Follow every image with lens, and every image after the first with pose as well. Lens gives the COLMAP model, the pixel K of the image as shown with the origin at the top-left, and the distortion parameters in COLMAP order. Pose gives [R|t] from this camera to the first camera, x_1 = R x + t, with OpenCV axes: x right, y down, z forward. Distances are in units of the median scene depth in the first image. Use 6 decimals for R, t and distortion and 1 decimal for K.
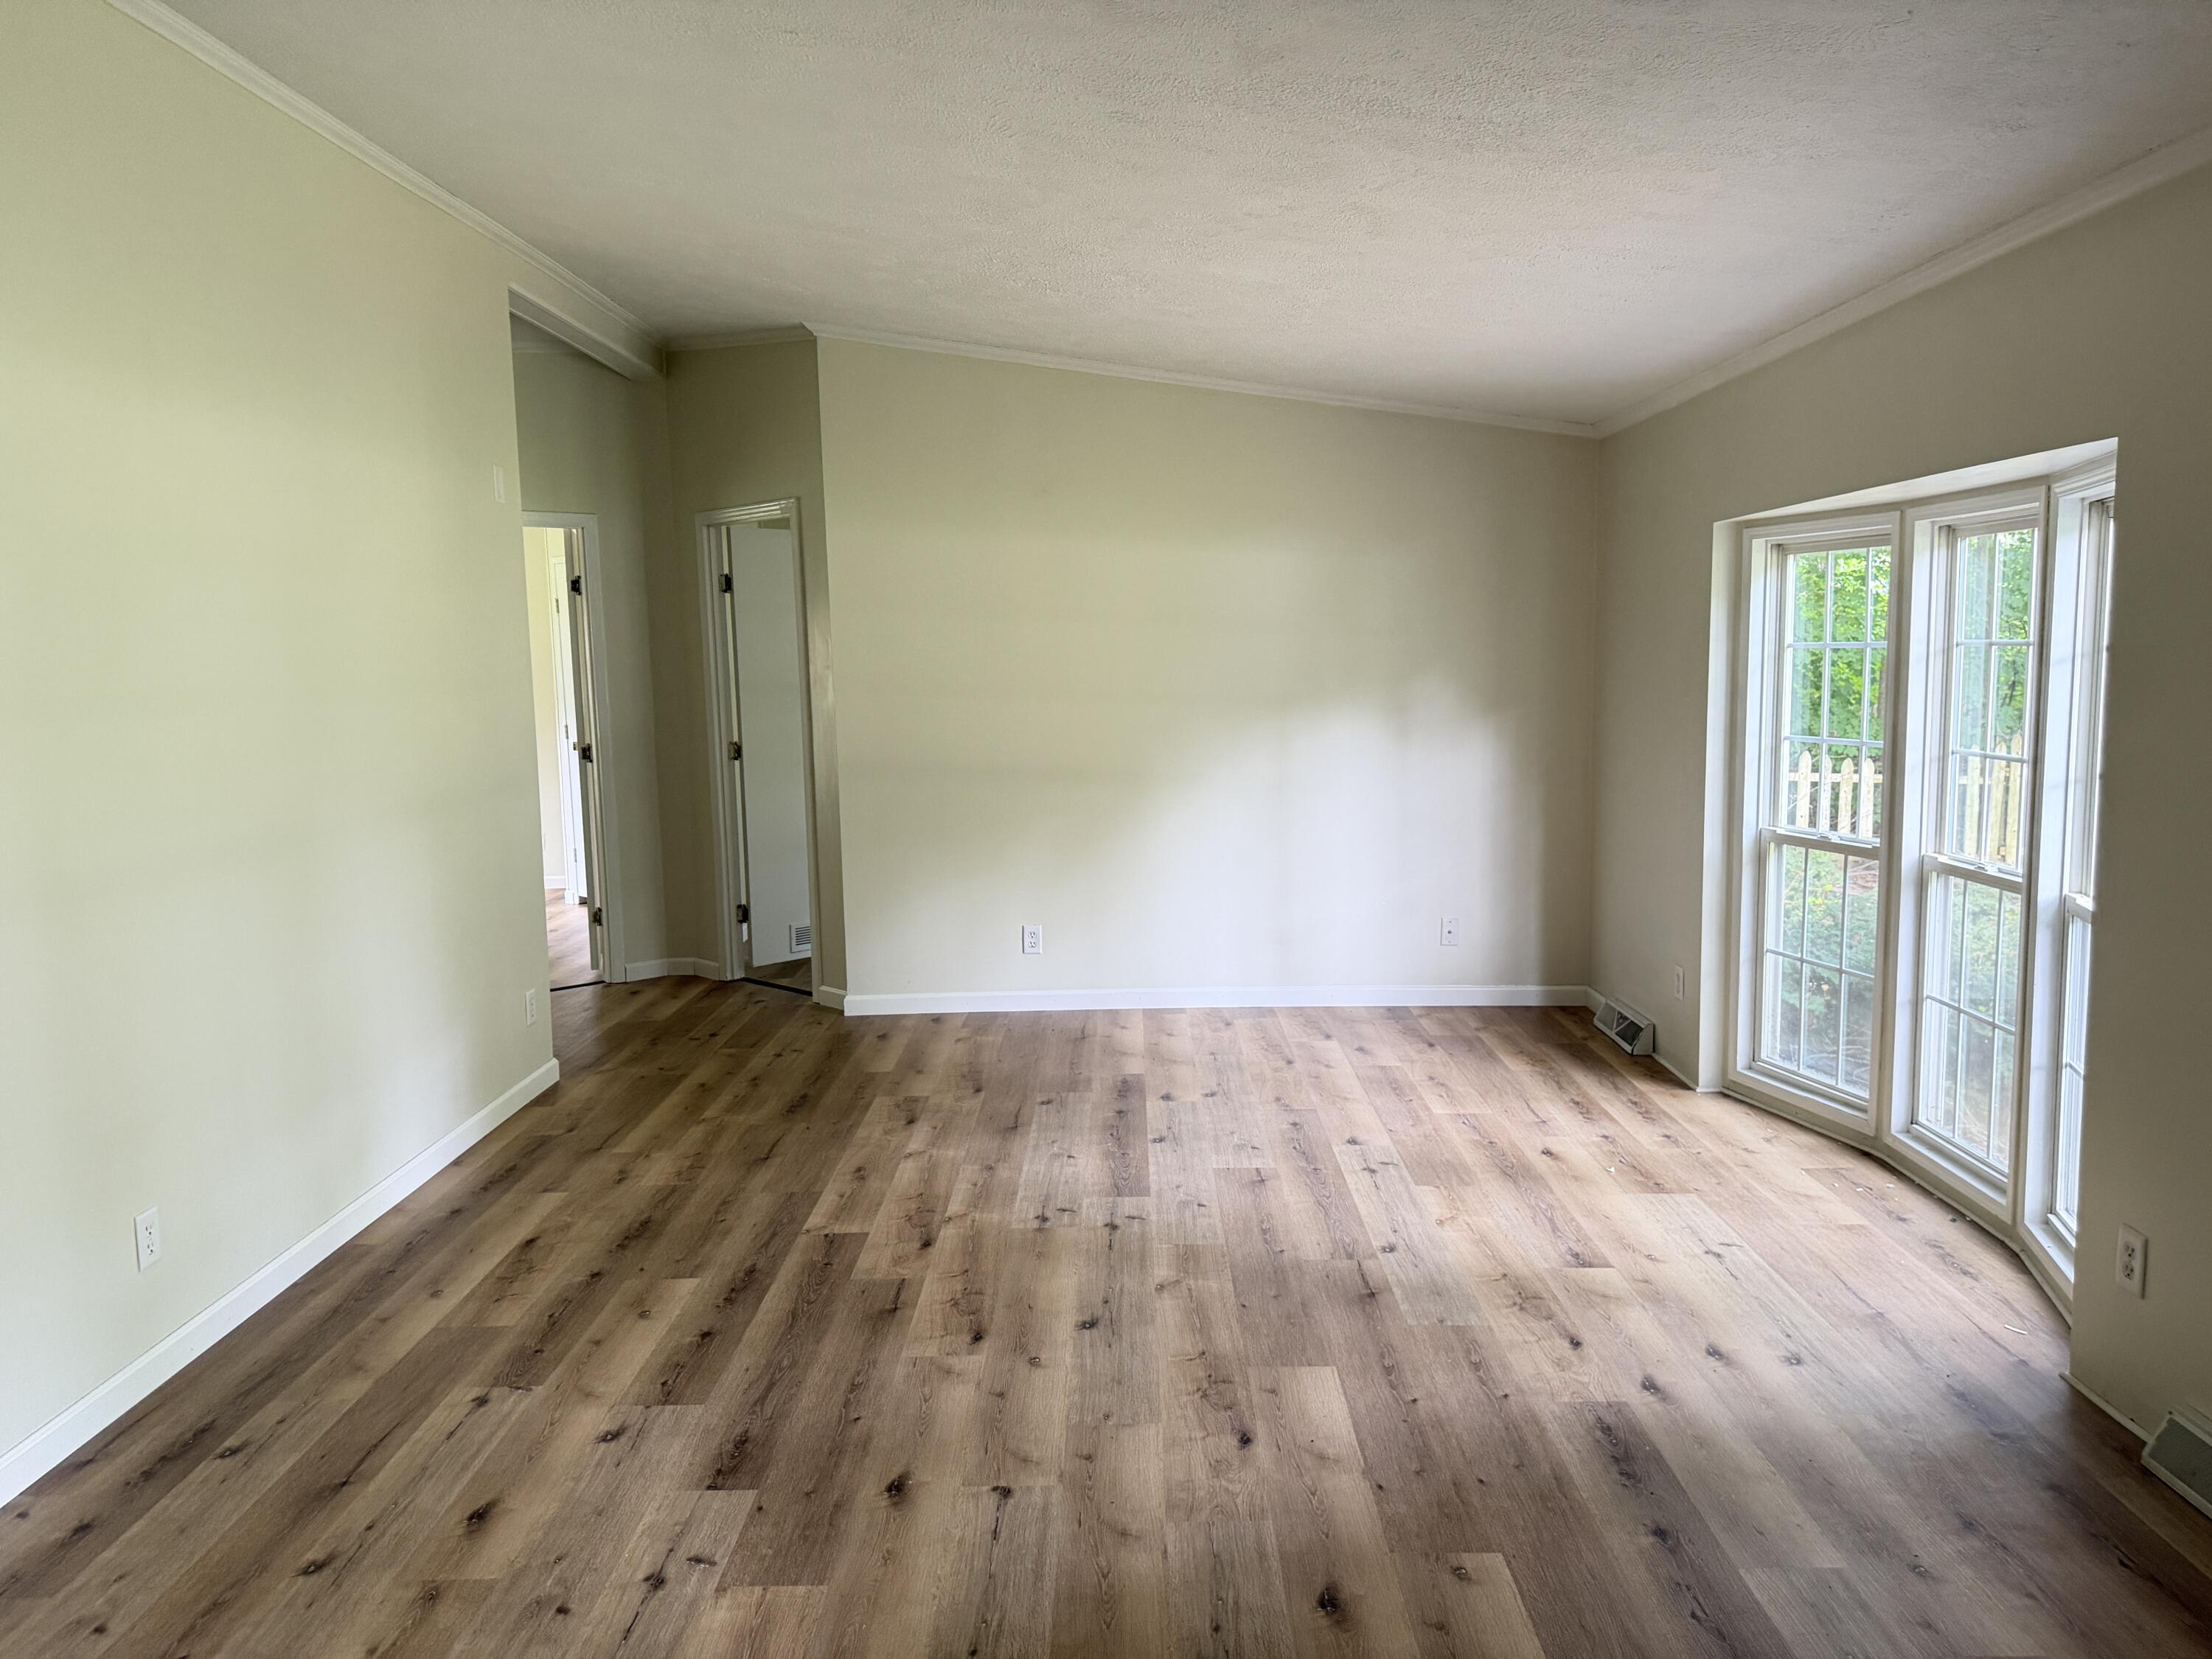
lens RADIAL K [[1539.3, 0, 1157.5], [0, 1539.3, 828.3], [0, 0, 1]] dist [0.044169, -0.056706]
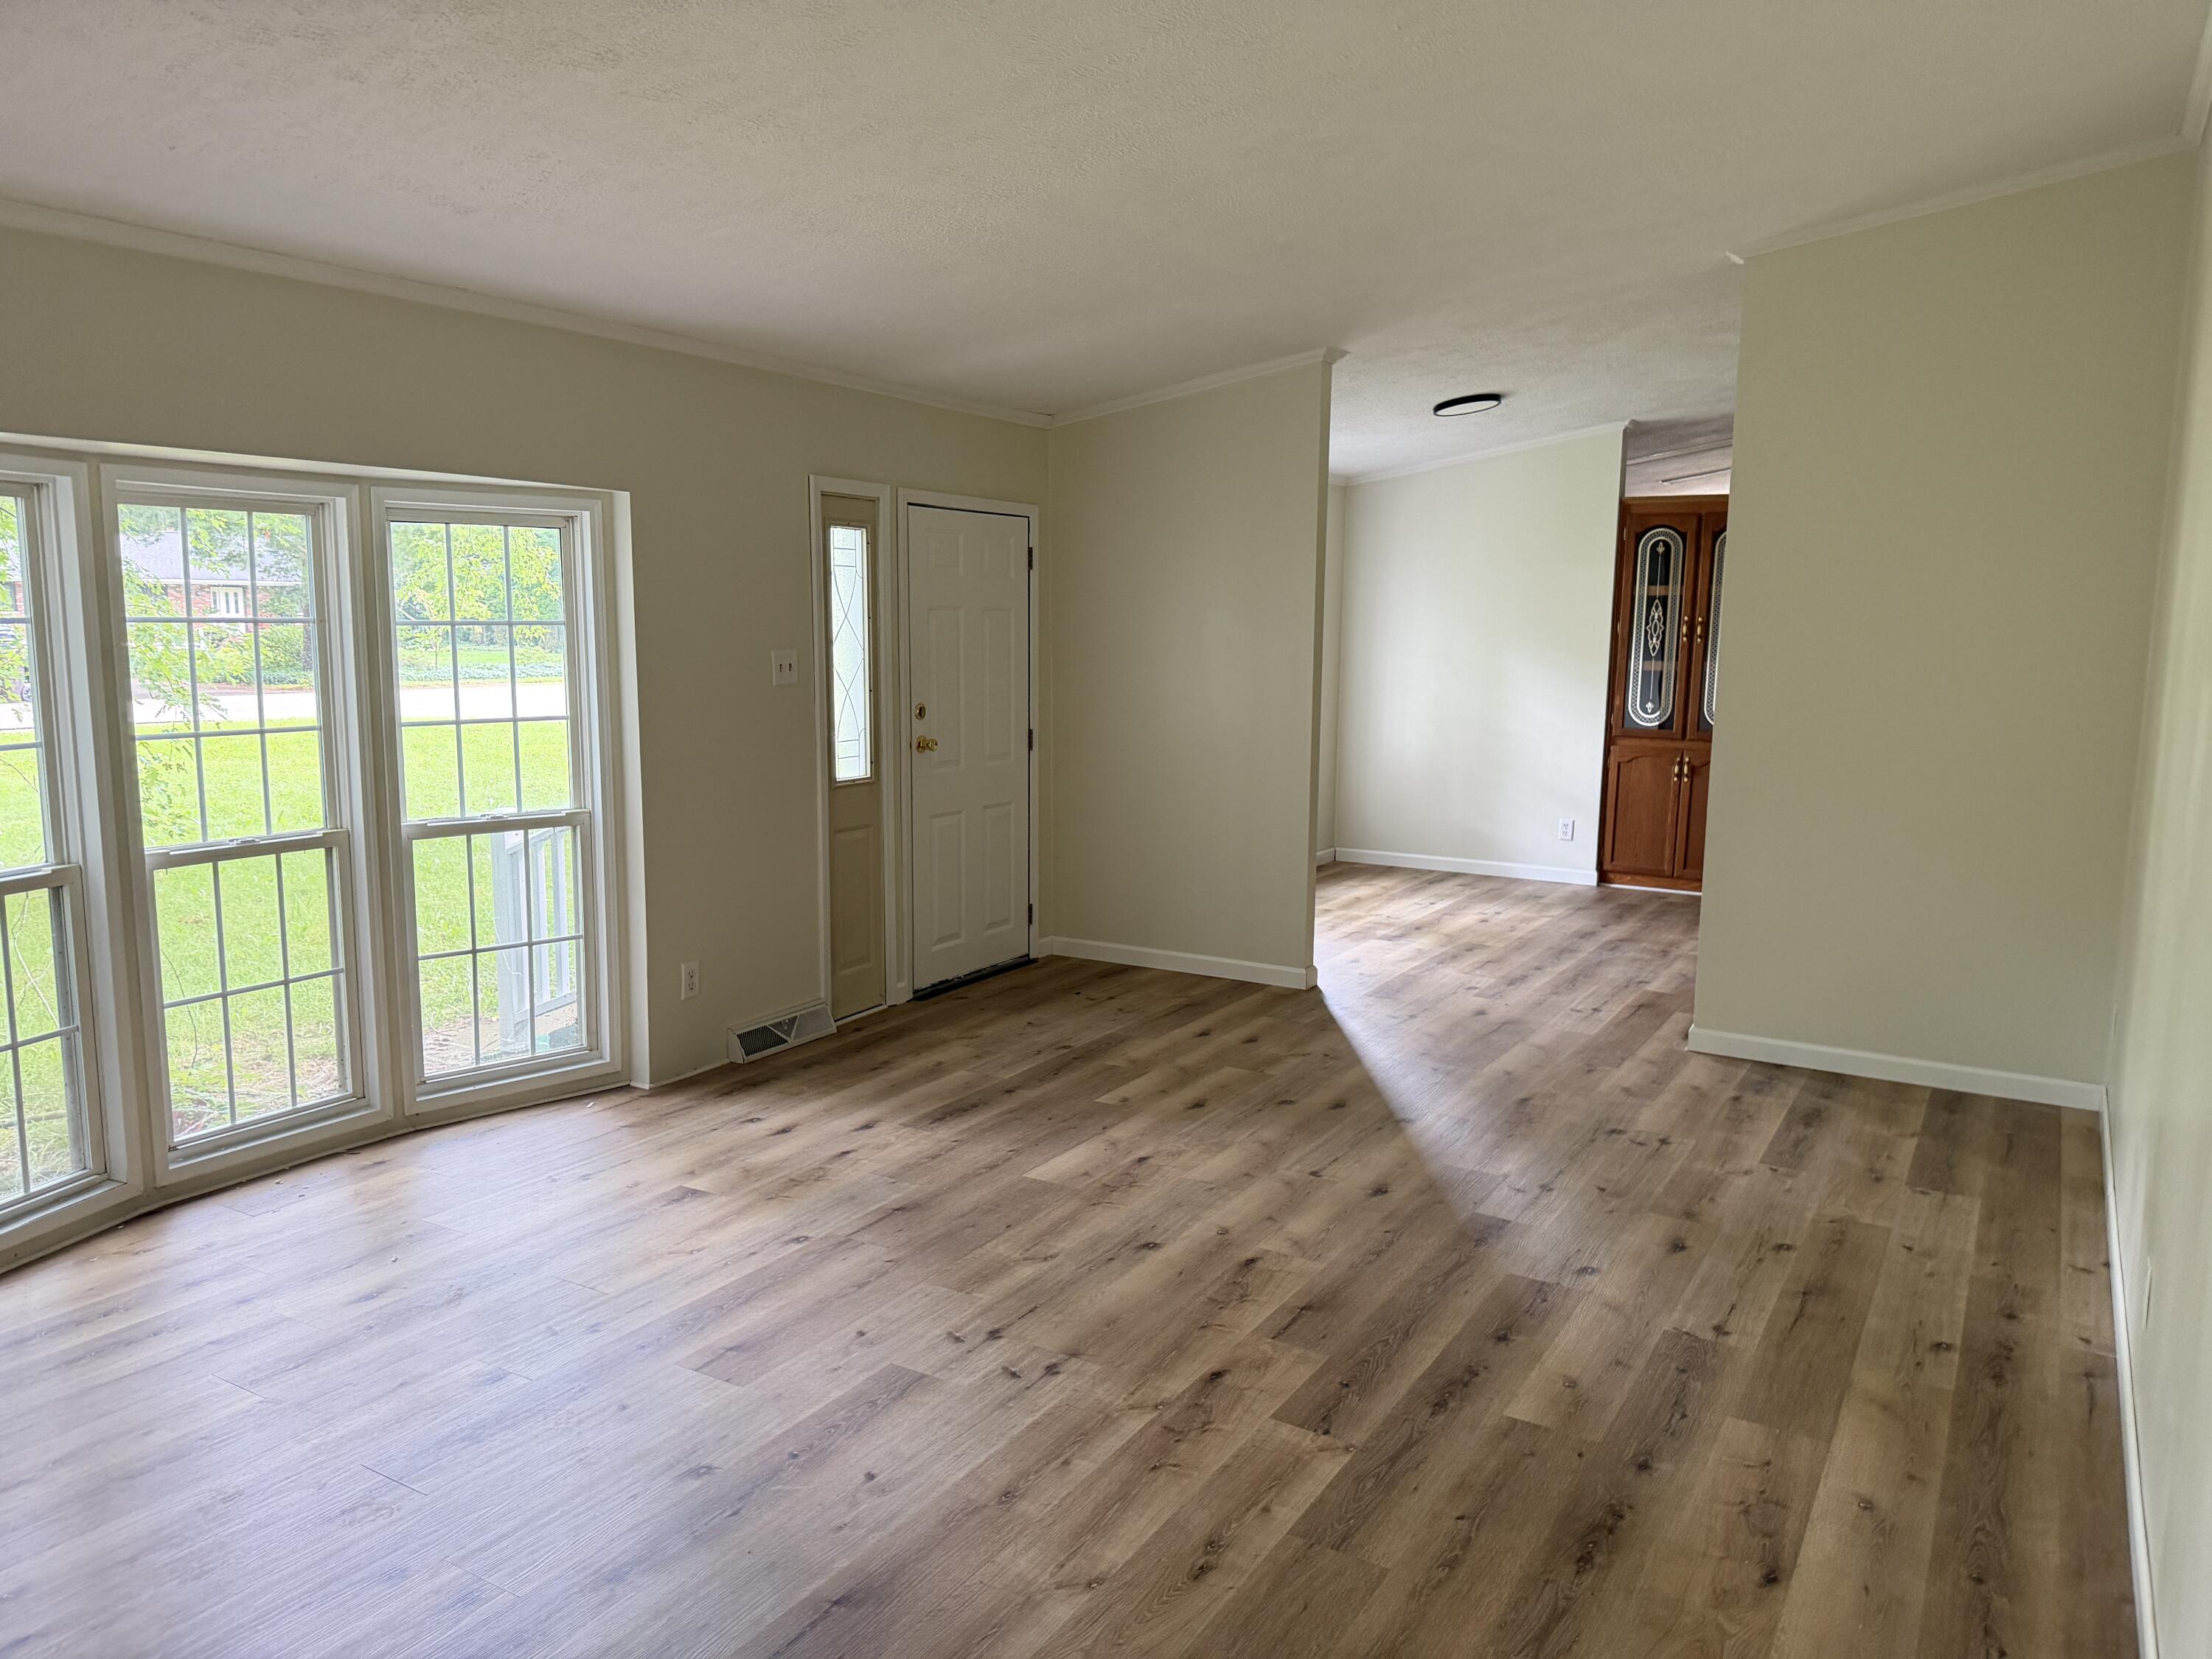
lens RADIAL K [[1539.3, 0, 1094.8], [0, 1539.3, 814.2], [0, 0, 1]] dist [0.044169, -0.056706]
pose [[-0.841161, -0.056549, 0.537820, -0.519368], [0.072566, 0.973721, 0.215876, -0.185334], [-0.535894, 0.220614, -0.814952, 1.662563]]
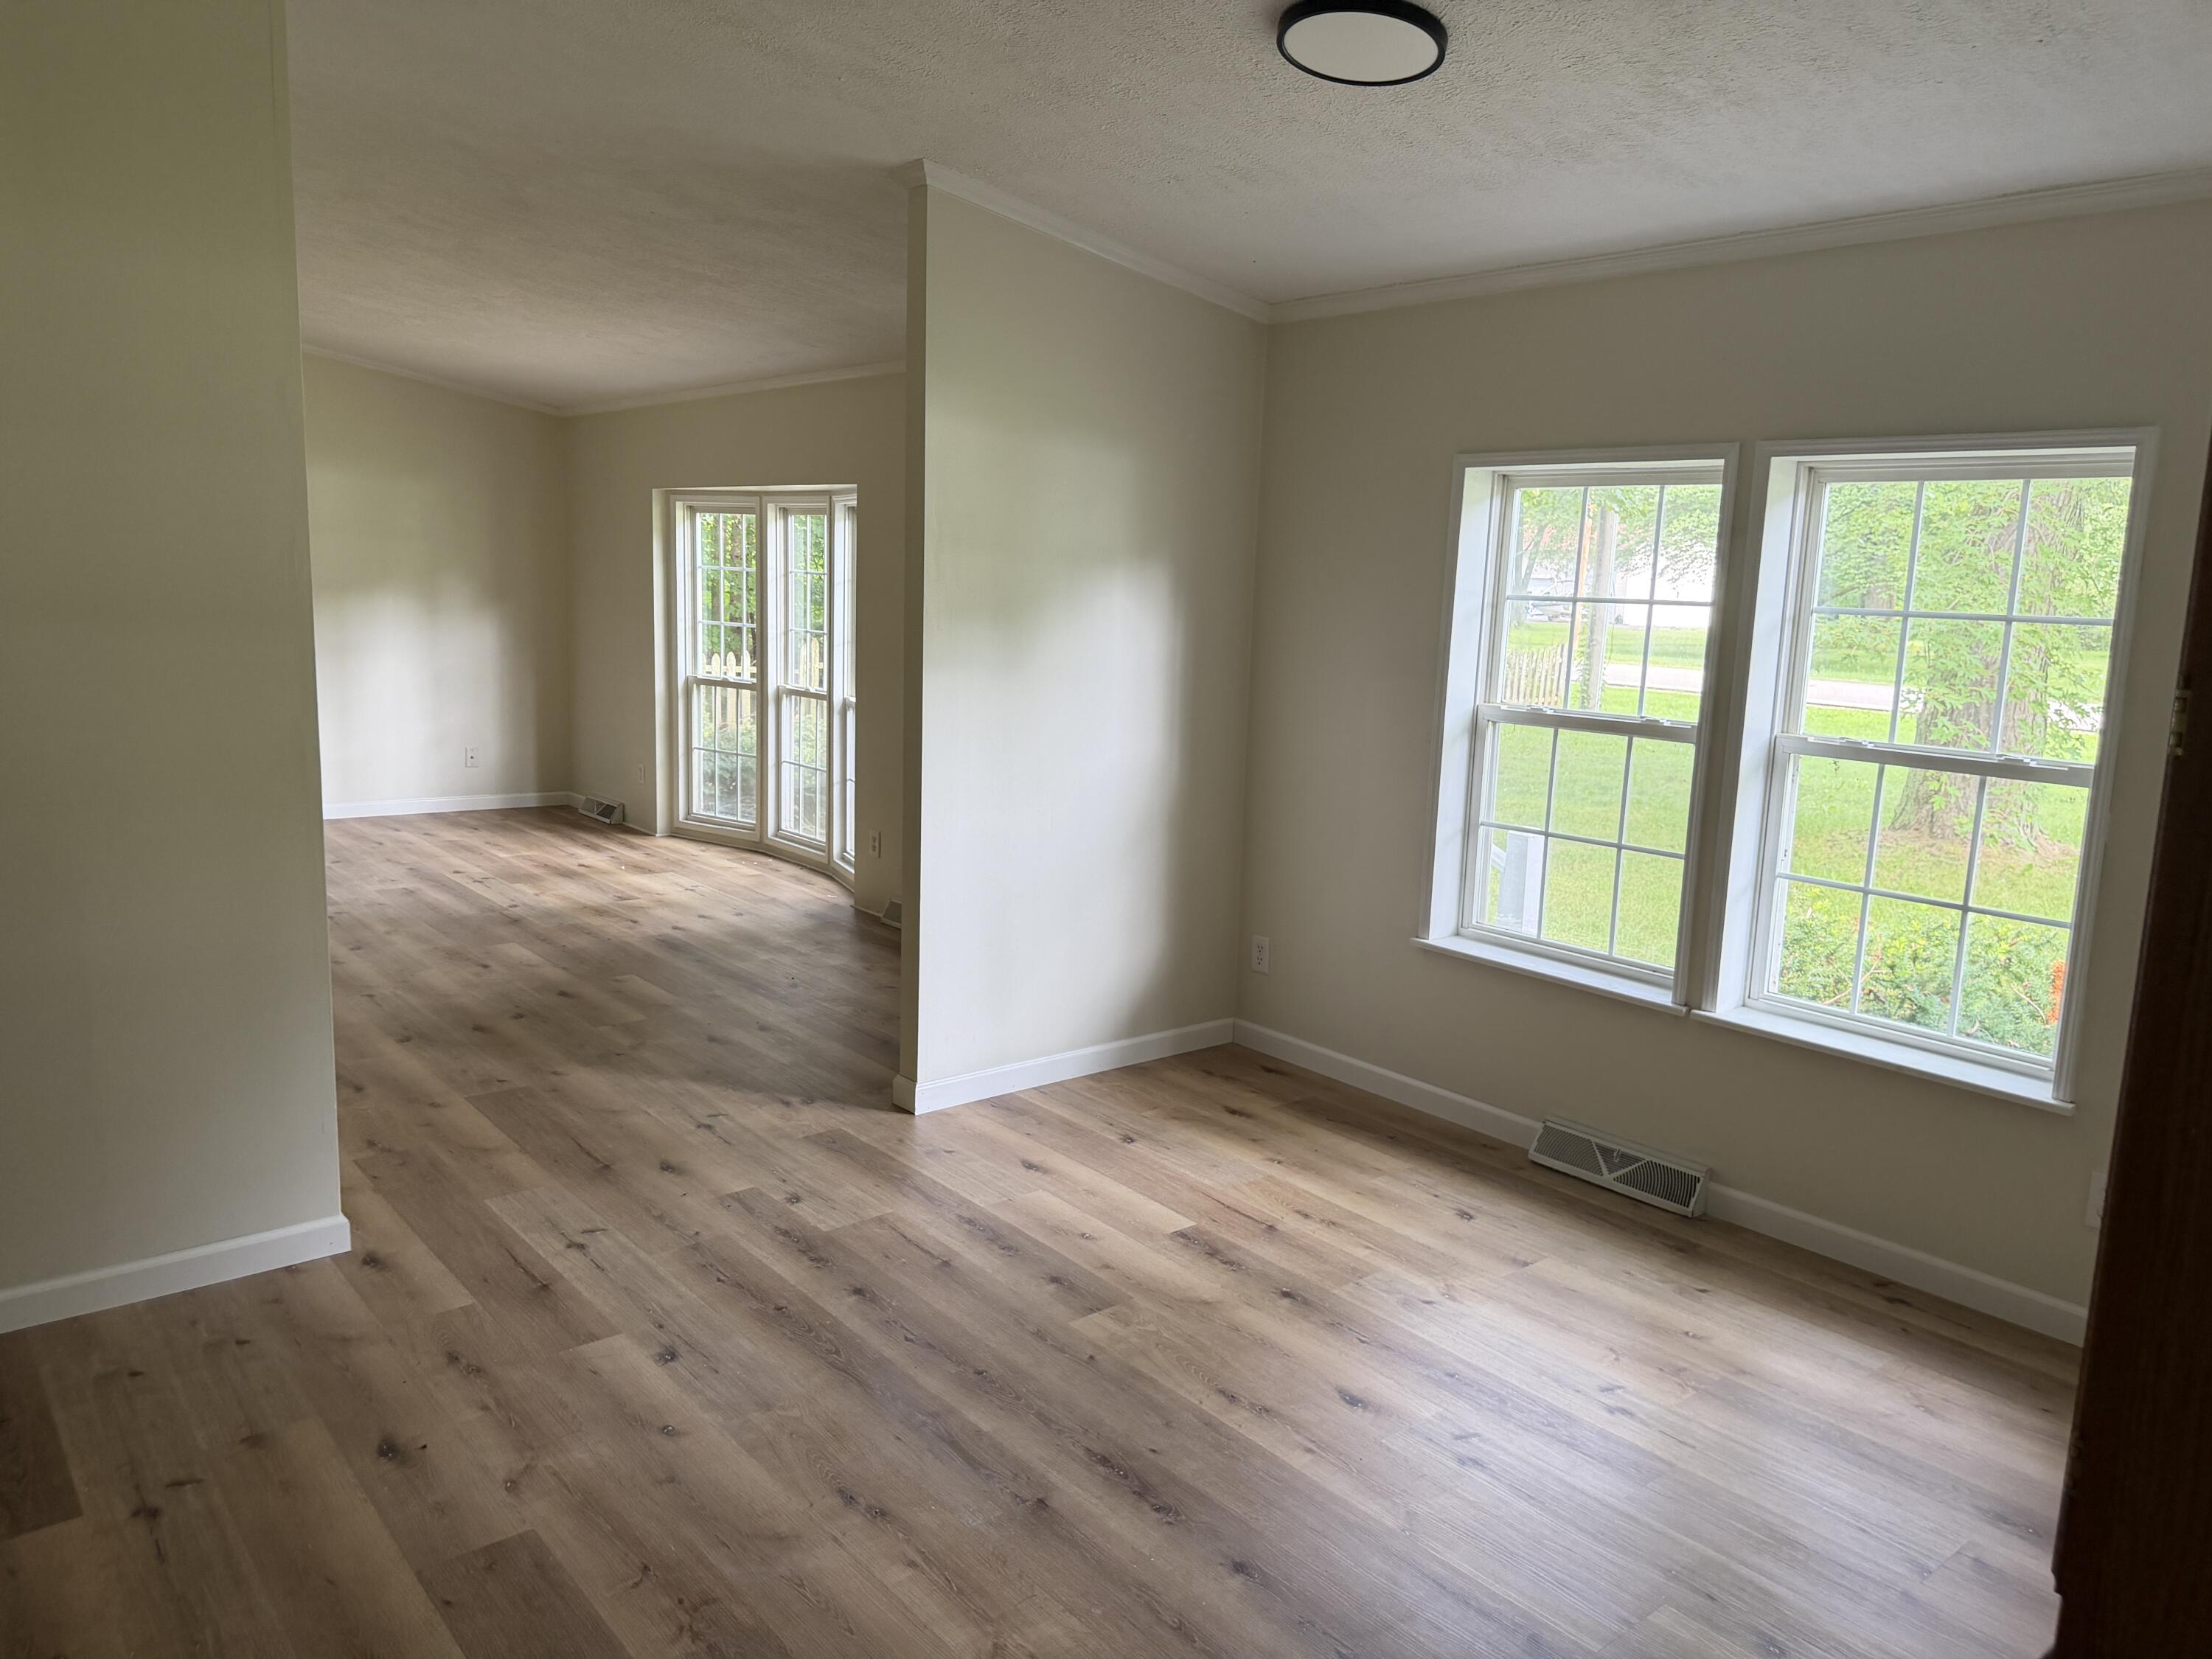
lens RADIAL K [[1539.3, 0, 1093.4], [0, 1539.3, 821.9], [0, 0, 1]] dist [0.044169, -0.056706]
pose [[0.775634, -0.060209, 0.628305, -0.439832], [0.025767, 0.997631, 0.063791, 0.083672], [-0.630657, -0.033289, 0.775347, -0.773845]]
